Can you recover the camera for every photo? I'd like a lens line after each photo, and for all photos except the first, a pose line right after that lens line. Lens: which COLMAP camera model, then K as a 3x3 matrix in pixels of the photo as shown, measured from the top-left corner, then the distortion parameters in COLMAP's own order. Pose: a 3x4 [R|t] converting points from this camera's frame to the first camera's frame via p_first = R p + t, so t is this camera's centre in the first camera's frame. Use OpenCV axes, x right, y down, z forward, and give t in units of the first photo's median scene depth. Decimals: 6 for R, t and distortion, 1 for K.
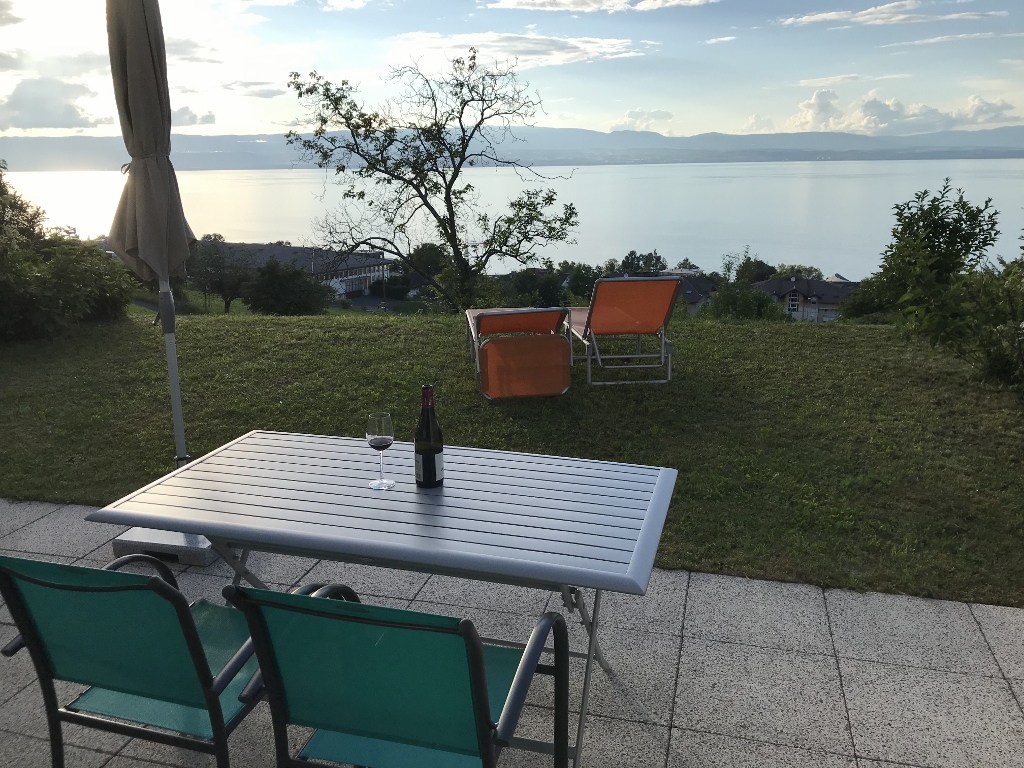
lens RADIAL K [[855.2, 0, 512.0], [0, 855.2, 384.0], [0, 0, 1]] dist [-0.002544, -0.000010]
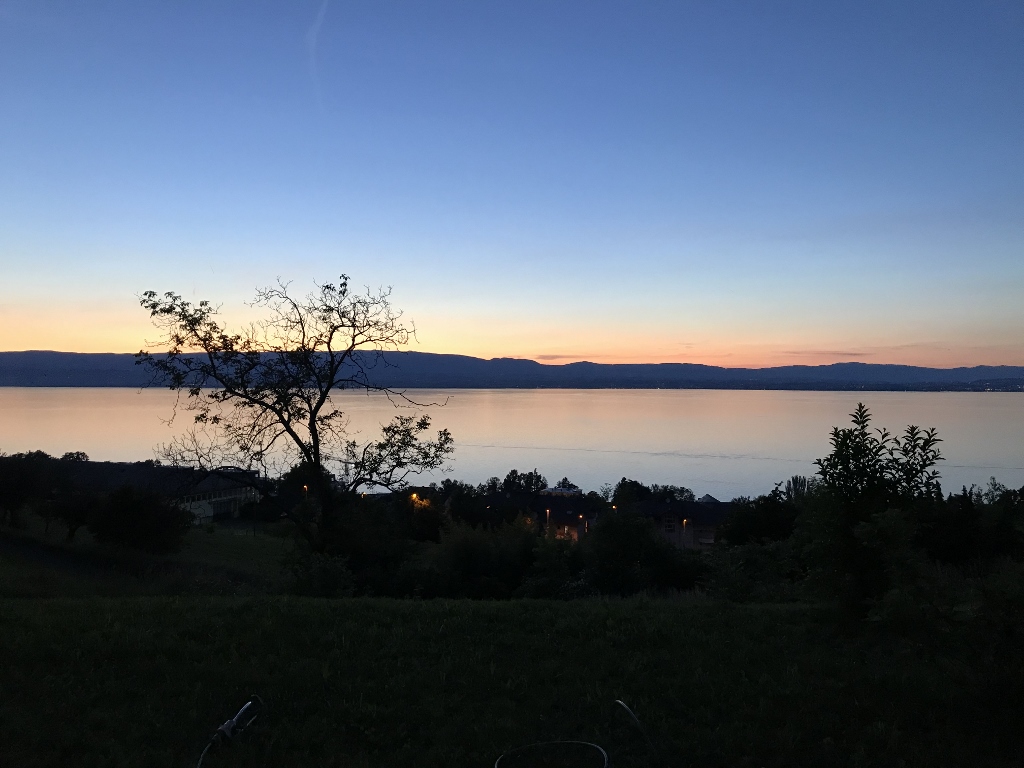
lens RADIAL K [[815.5, 0, 512.0], [0, 815.5, 384.0], [0, 0, 1]] dist [0.064073, 0.001095]
pose [[0.991061, 0.019453, 0.131981, 0.022393], [0.014296, 0.968130, -0.250042, -0.032222], [-0.132639, 0.249693, 0.959198, 0.097611]]
